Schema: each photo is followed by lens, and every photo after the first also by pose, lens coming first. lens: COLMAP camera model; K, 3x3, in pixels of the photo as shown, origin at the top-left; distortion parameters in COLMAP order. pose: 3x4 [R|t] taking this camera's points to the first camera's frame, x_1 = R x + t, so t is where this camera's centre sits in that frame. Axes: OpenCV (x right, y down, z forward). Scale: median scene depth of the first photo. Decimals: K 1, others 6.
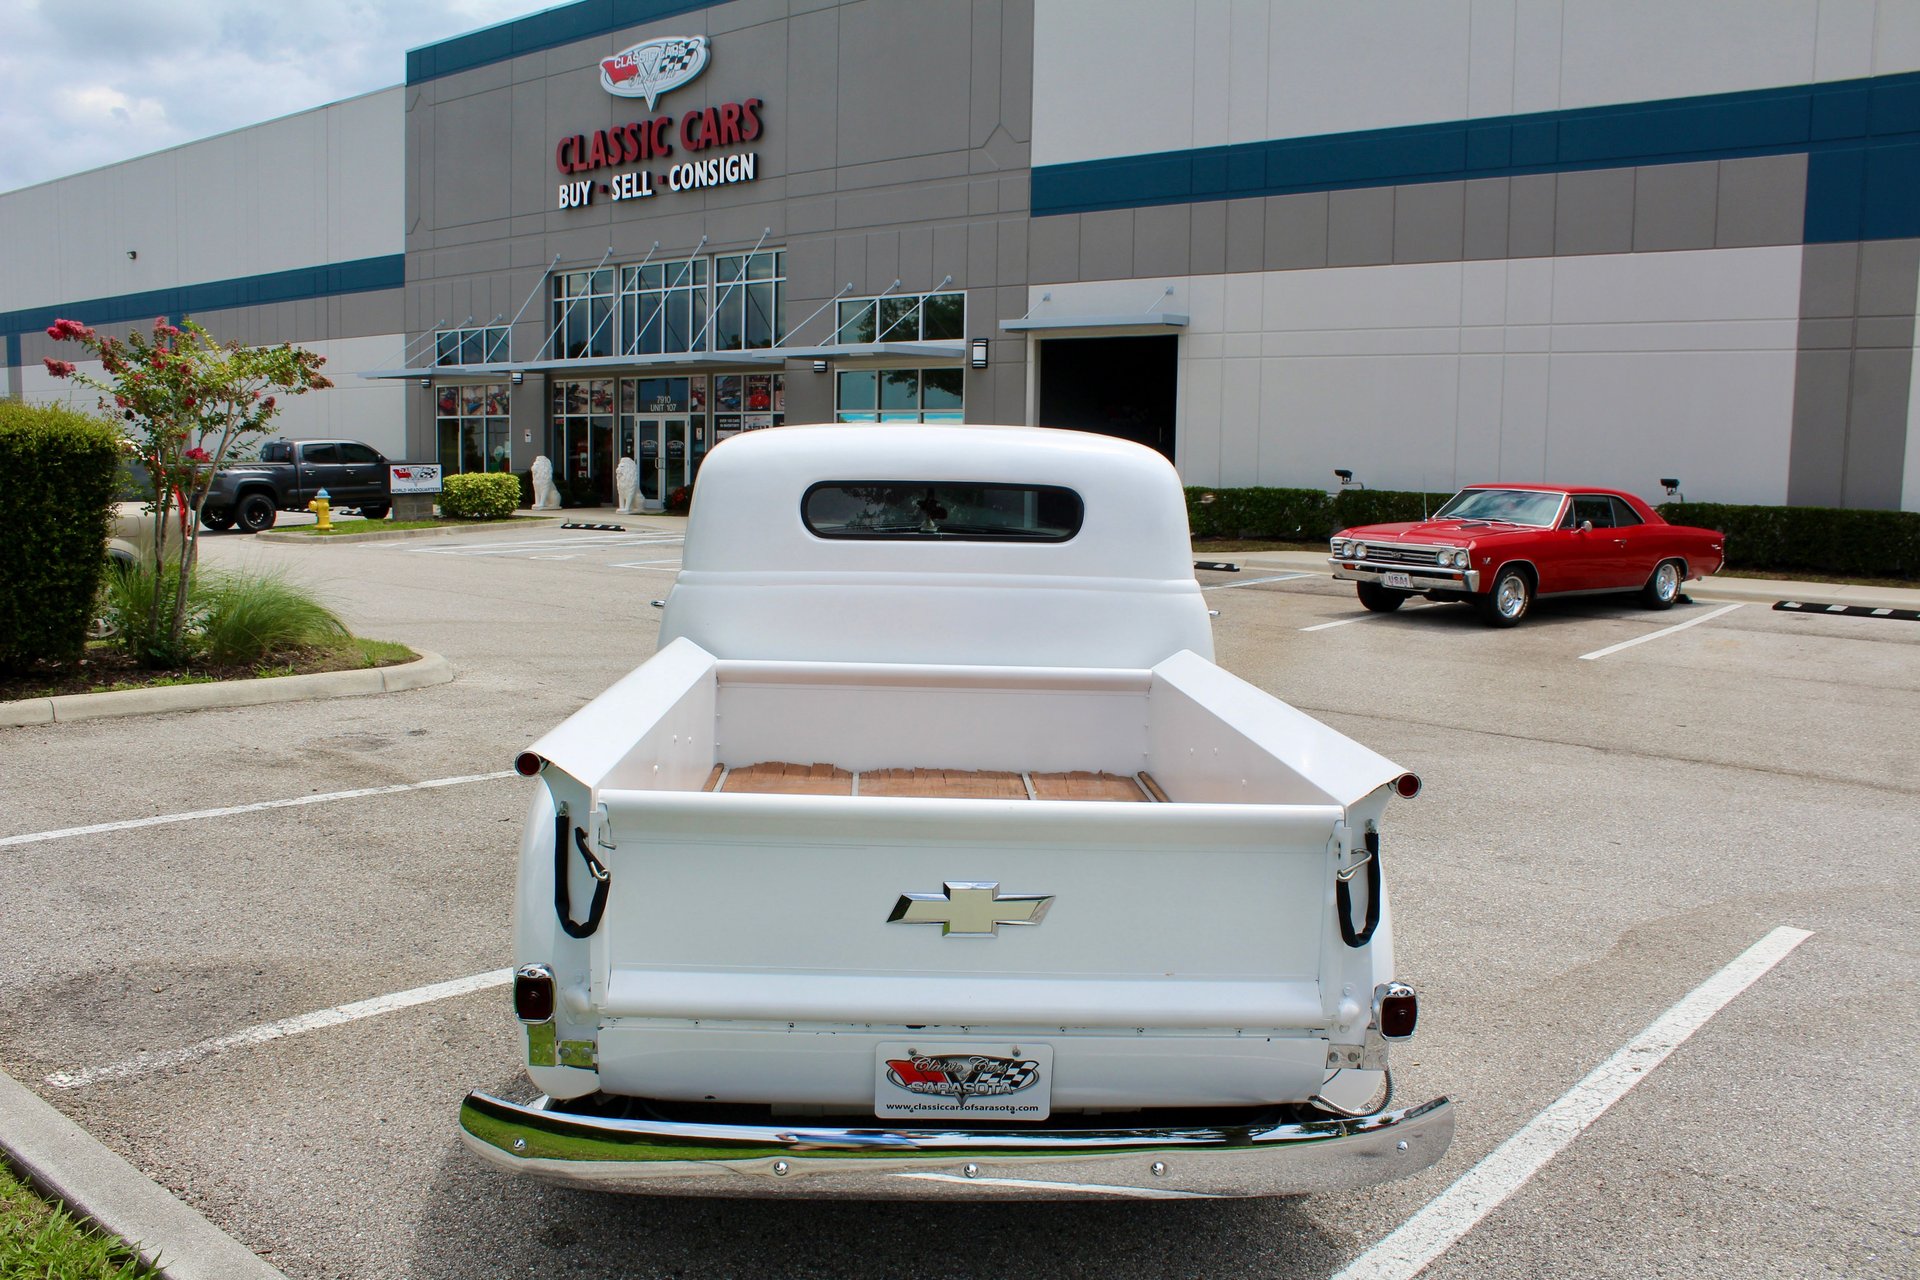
lens RADIAL K [[1606.8, 0, 960.5], [0, 1606.8, 635.3], [0, 0, 1]] dist [-0.168004, 0.151156]
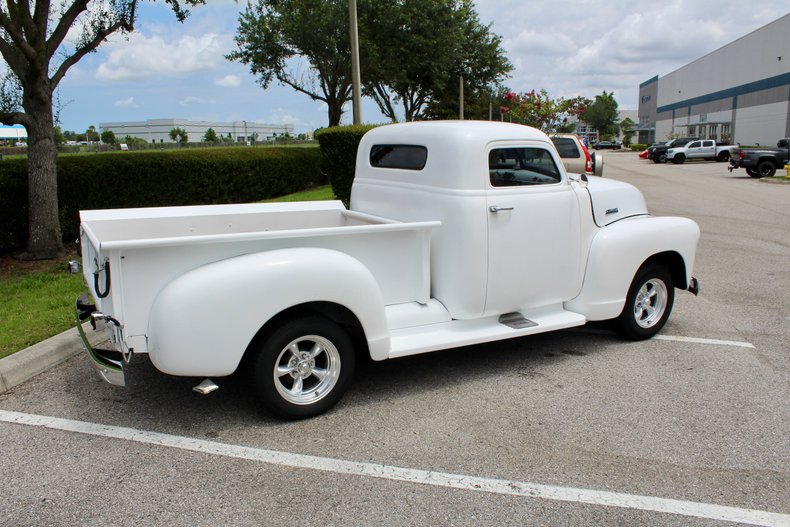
lens RADIAL K [[657.1, 0, 394.4], [0, 657.1, 264.1], [0, 0, 1]] dist [-0.169292, 0.149837]
pose [[0.453134, 0.147791, -0.879106, 0.150538], [-0.087035, 0.988784, 0.121368, -0.005944], [0.887184, 0.021518, 0.460915, 0.090663]]
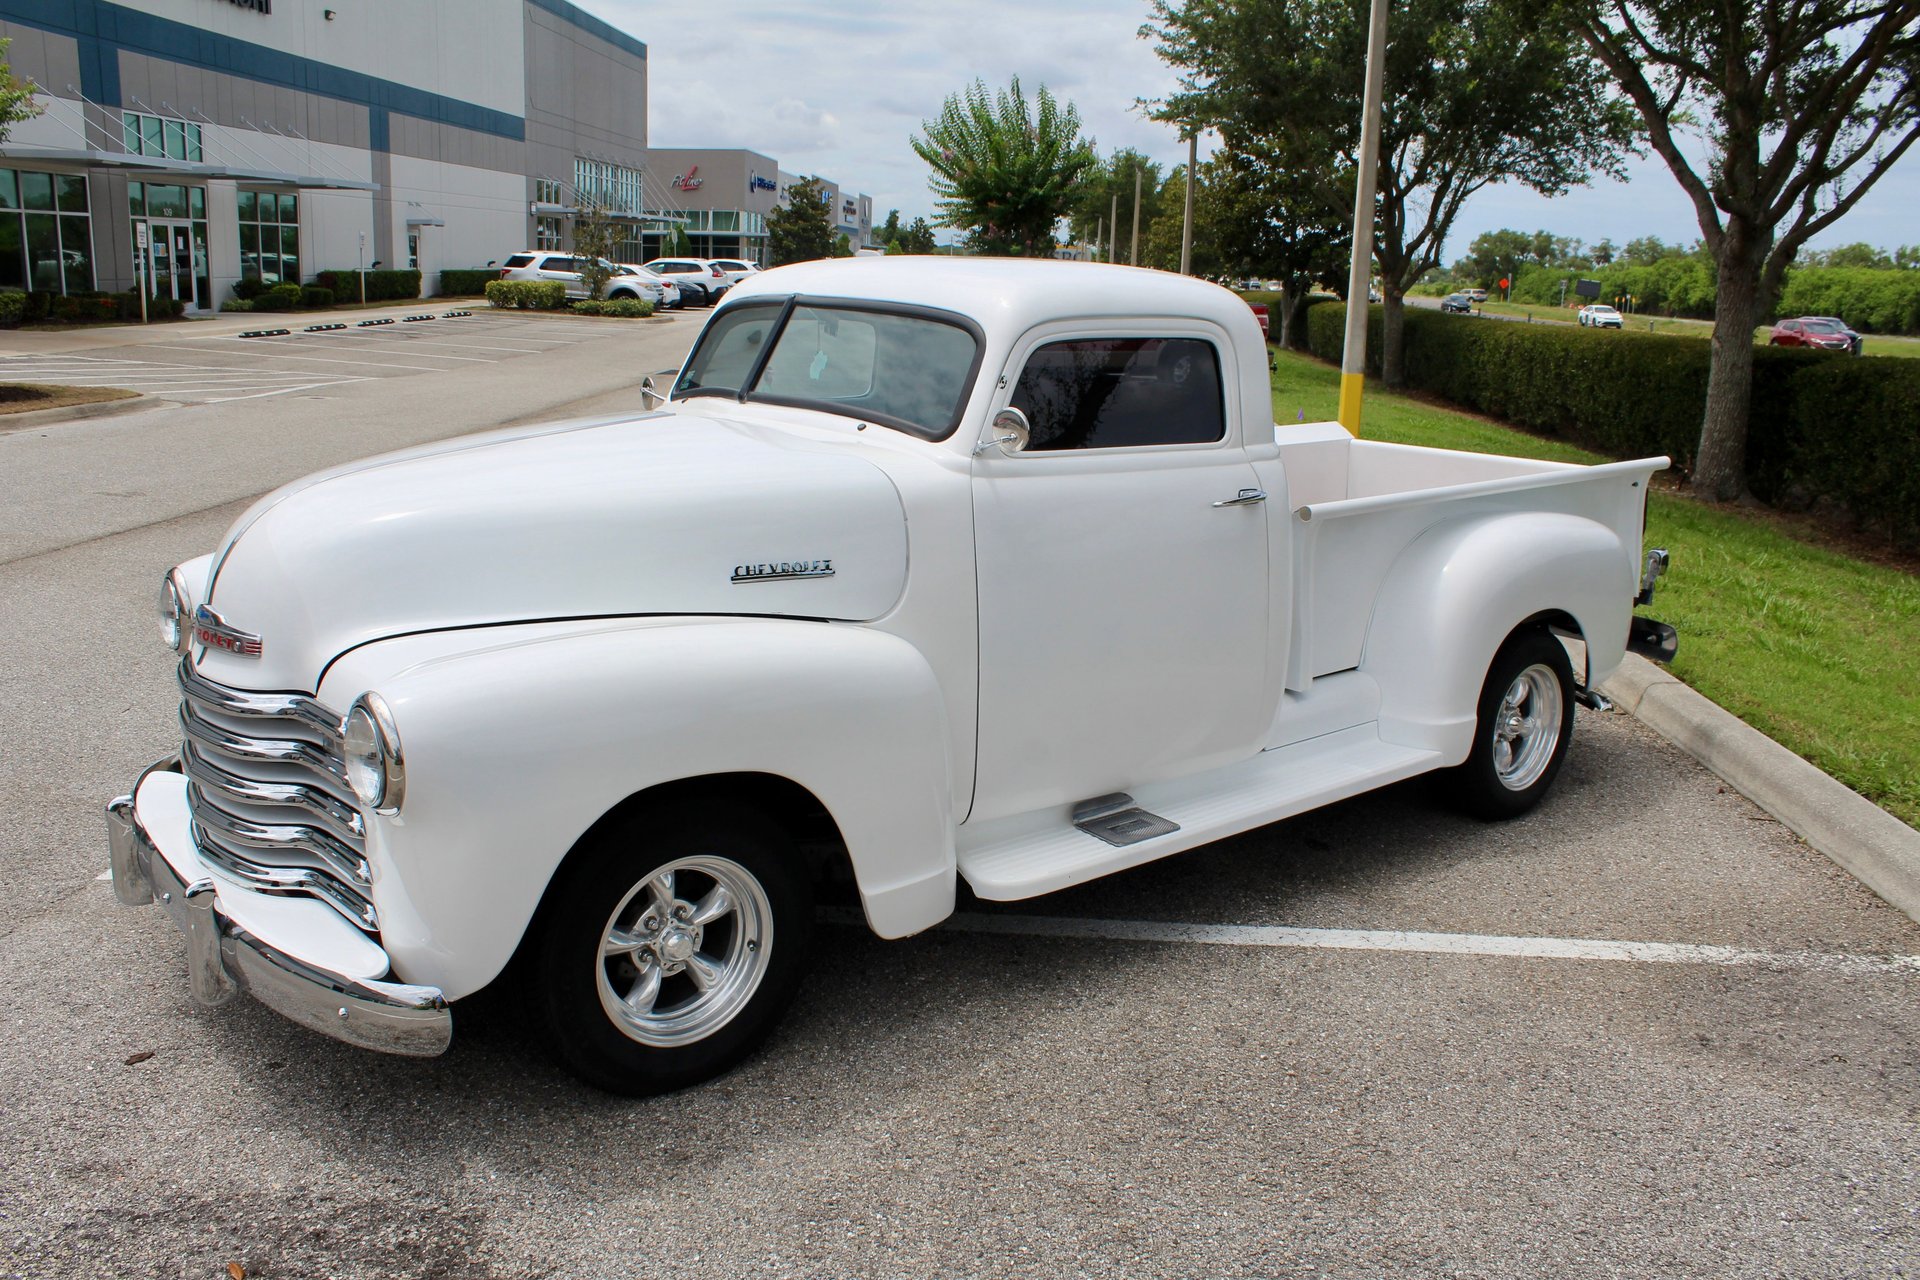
lens RADIAL K [[1600.9, 0, 963.4], [0, 1600.9, 639.7], [0, 0, 1]] dist [-0.169471, 0.154304]
pose [[-0.592500, -0.217549, 0.775639, -0.130664], [0.054045, 0.949940, 0.307721, -0.036322], [-0.803755, 0.224245, -0.551082, 0.278962]]
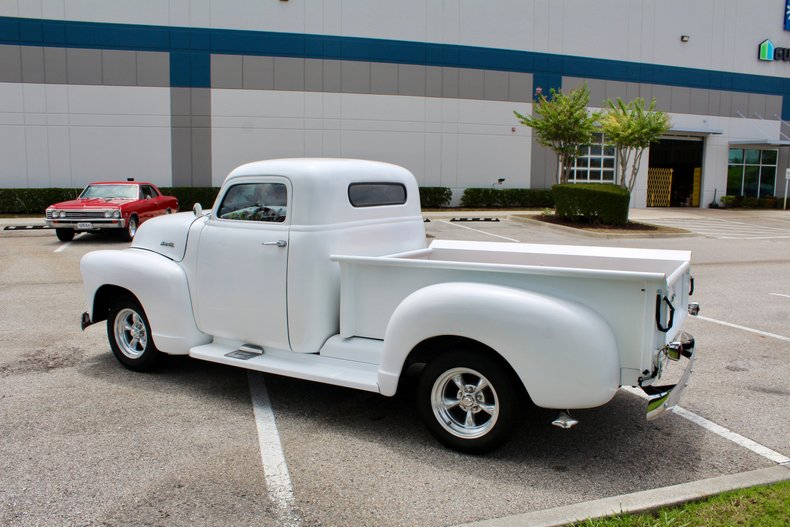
lens RADIAL K [[658.7, 0, 396.4], [0, 658.7, 263.4], [0, 0, 1]] dist [-0.169471, 0.154304]
pose [[0.531398, -0.123810, 0.838026, -0.146440], [0.096024, 0.991689, 0.085623, -0.009244], [-0.841662, 0.034971, 0.538870, 0.072445]]
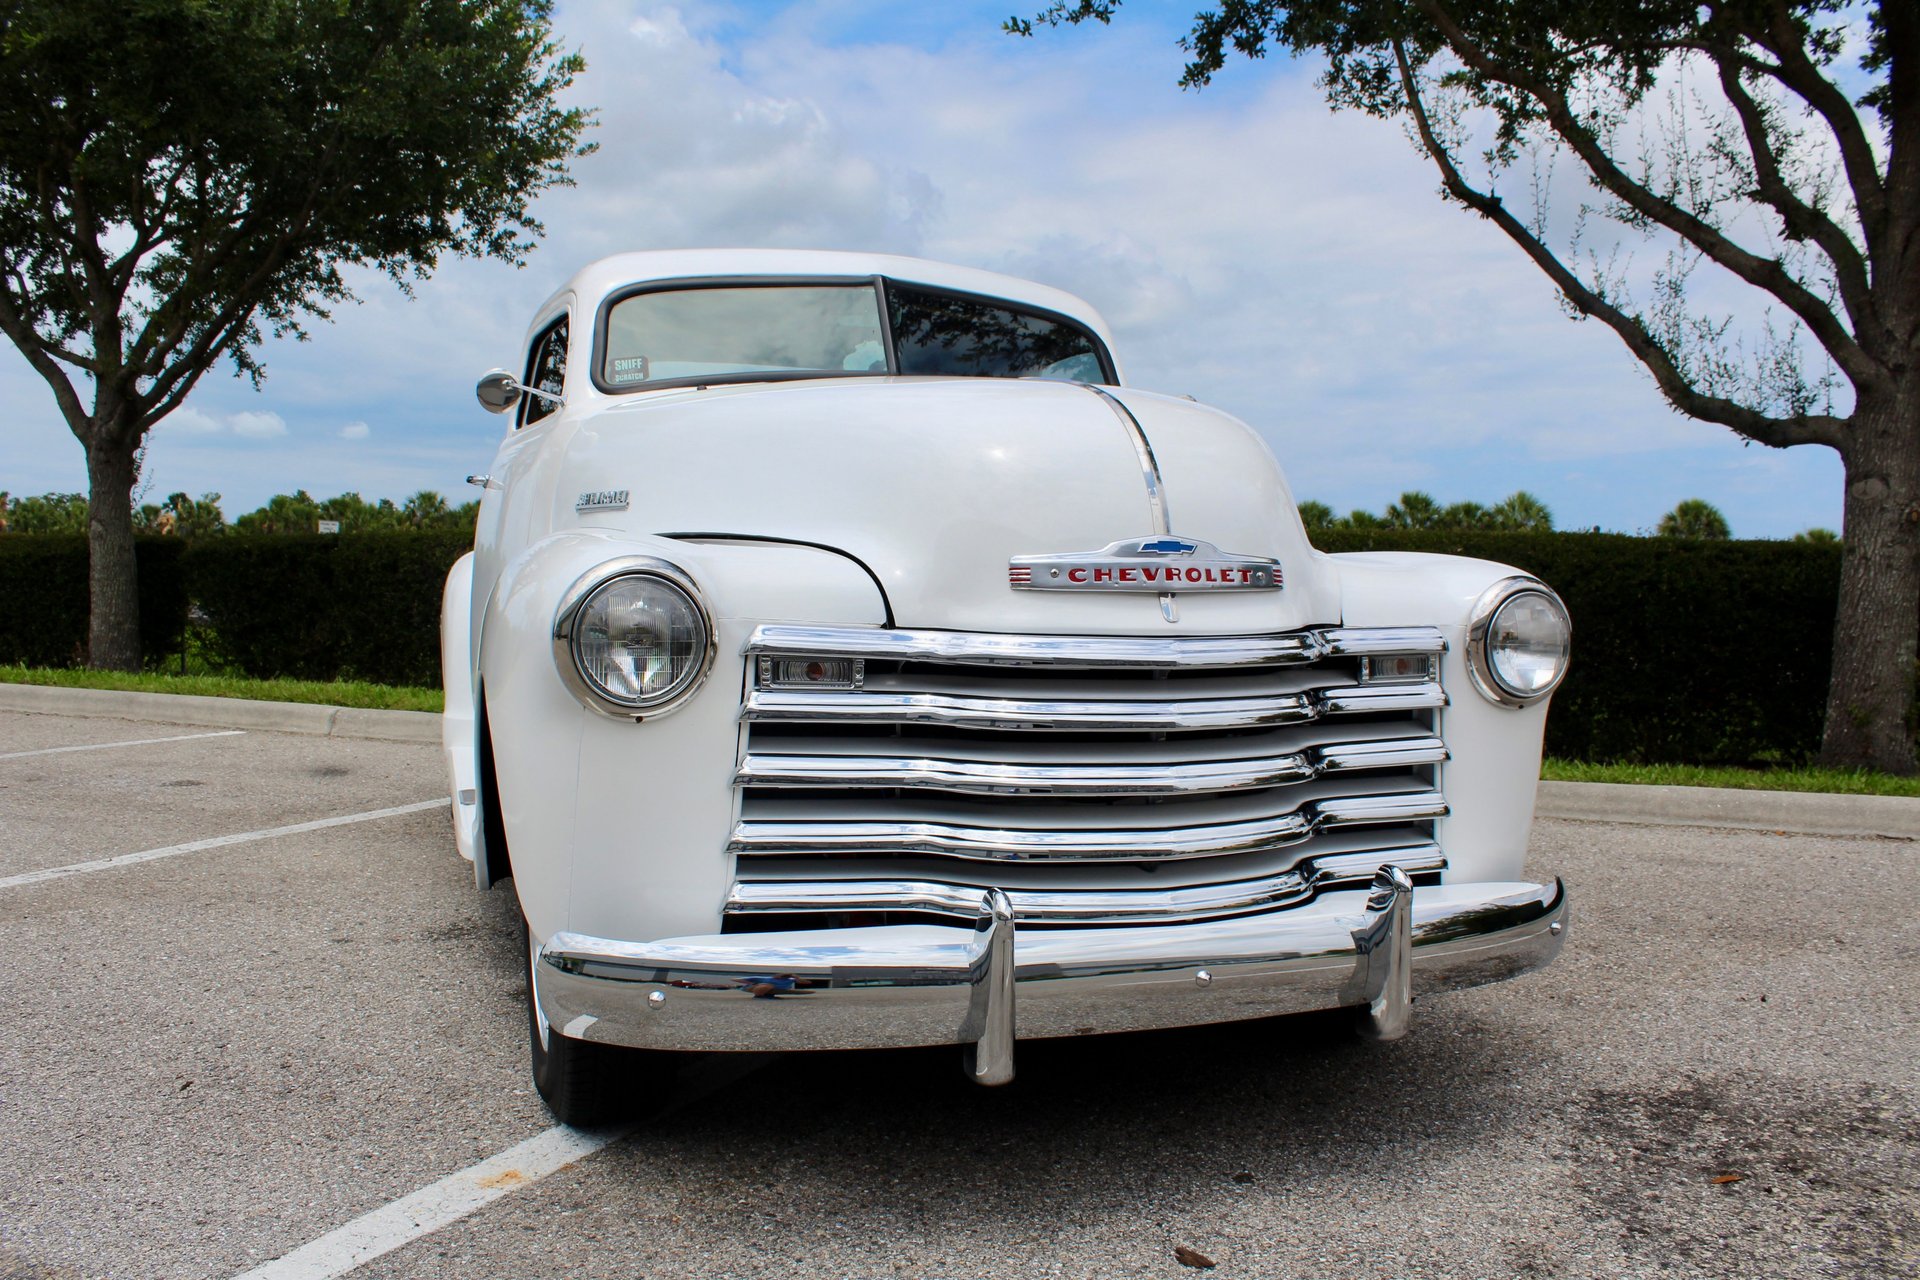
lens RADIAL K [[1593.9, 0, 963.0], [0, 1593.9, 641.1], [0, 0, 1]] dist [-0.160822, 0.138549]
pose [[-0.955152, -0.033989, -0.294159, 0.027531], [-0.077981, 0.987197, 0.139143, -0.011516], [0.285664, 0.155841, -0.945574, 0.336105]]
